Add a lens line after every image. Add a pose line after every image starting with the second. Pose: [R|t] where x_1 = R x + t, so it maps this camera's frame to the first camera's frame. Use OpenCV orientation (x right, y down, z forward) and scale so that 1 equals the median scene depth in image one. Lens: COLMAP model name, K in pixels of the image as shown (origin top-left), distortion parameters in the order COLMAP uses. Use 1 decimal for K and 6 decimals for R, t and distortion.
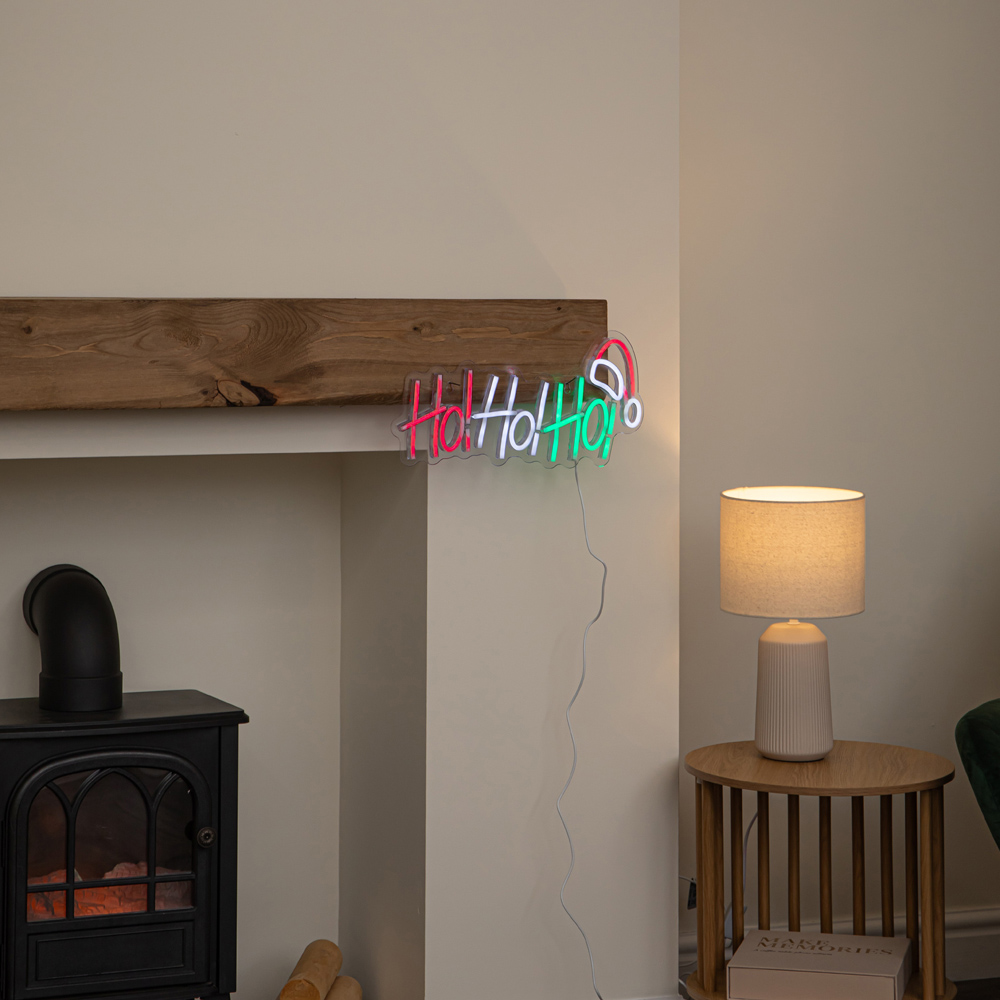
lens RADIAL K [[3535.6, 0, 500.8], [0, 3535.6, 499.8], [0, 0, 1]] dist [0.044008, 0.000000]
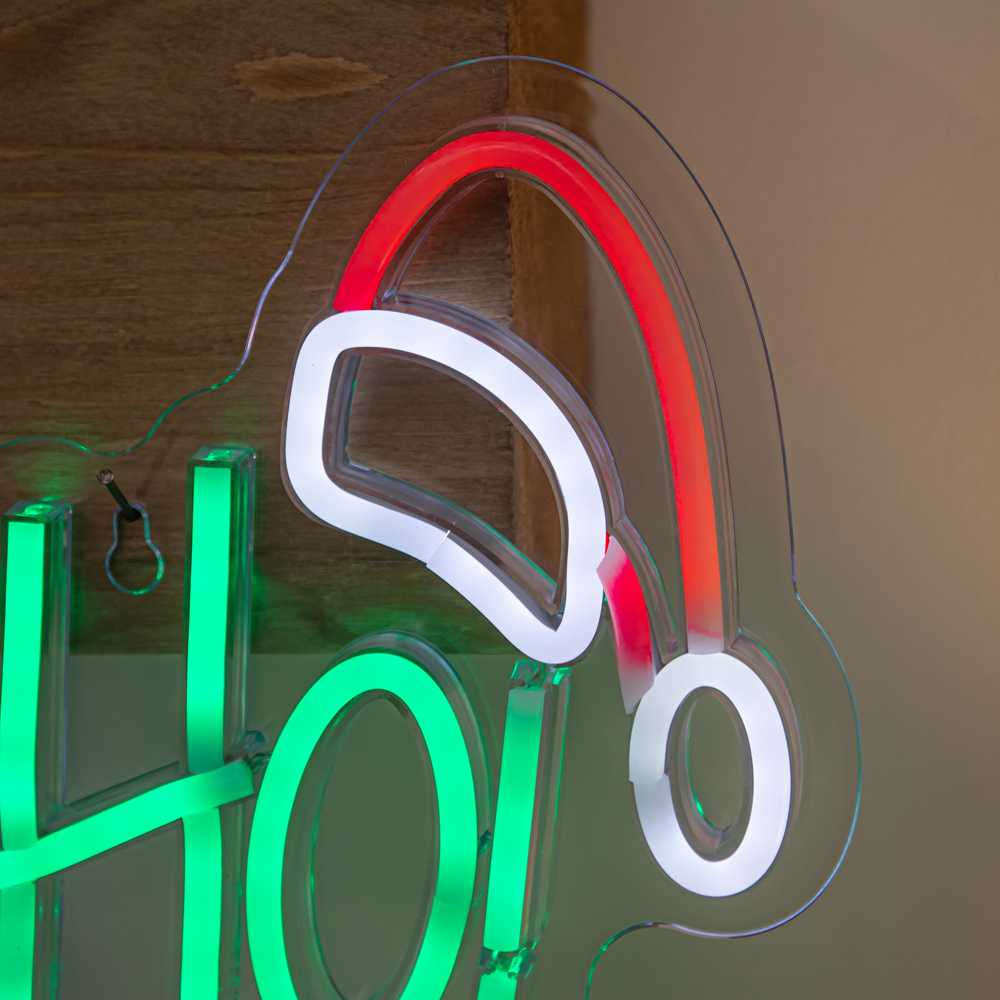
lens RADIAL K [[3535.6, 0, 501.6], [0, 3535.6, 501.2], [0, 0, 1]] dist [0.044008, 0.000000]
pose [[0.834815, 0.030323, -0.549695, 0.095685], [-0.008450, 0.999070, 0.042279, -0.038693], [0.550465, -0.030650, 0.834295, 0.912948]]
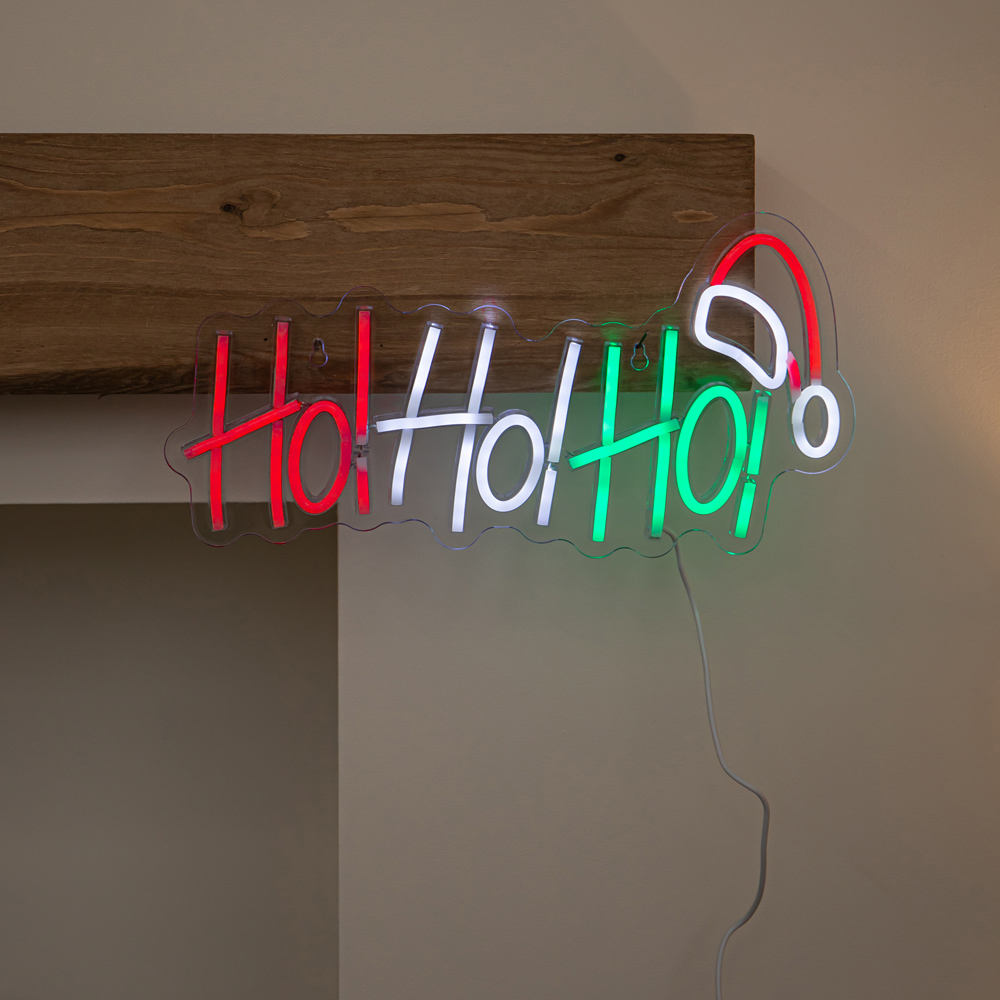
lens RADIAL K [[3535.6, 0, 496.9], [0, 3535.6, 497.6], [0, 0, 1]] dist [0.044008, 0.000000]
pose [[0.923907, 0.024042, -0.381861, 0.157542], [-0.018261, 0.999657, 0.018755, -0.023108], [0.382181, -0.010355, 0.924029, 0.629635]]
